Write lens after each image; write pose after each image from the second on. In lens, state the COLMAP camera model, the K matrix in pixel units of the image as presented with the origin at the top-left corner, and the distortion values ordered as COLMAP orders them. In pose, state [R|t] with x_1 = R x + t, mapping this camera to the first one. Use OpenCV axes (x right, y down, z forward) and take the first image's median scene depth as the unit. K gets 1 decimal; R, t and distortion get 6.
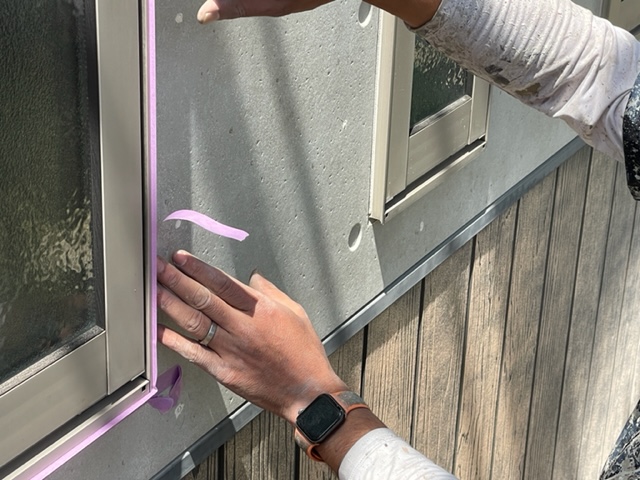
lens RADIAL K [[1391.5, 0, 319.9], [0, 1391.5, 240.3], [0, 0, 1]] dist [-0.016130, 0.000000]
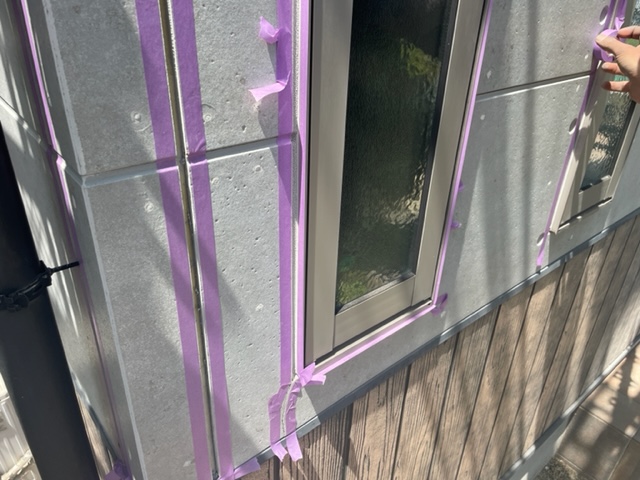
lens RADIAL K [[482.7, 0, 318.7], [0, 482.7, 239.6], [0, 0, 1]] dist [0.033510, -0.047473]
pose [[0.937039, 0.161398, -0.309692, -0.058205], [-0.140486, 0.986089, 0.088838, -0.018901], [0.319722, -0.039737, 0.946678, 0.229005]]
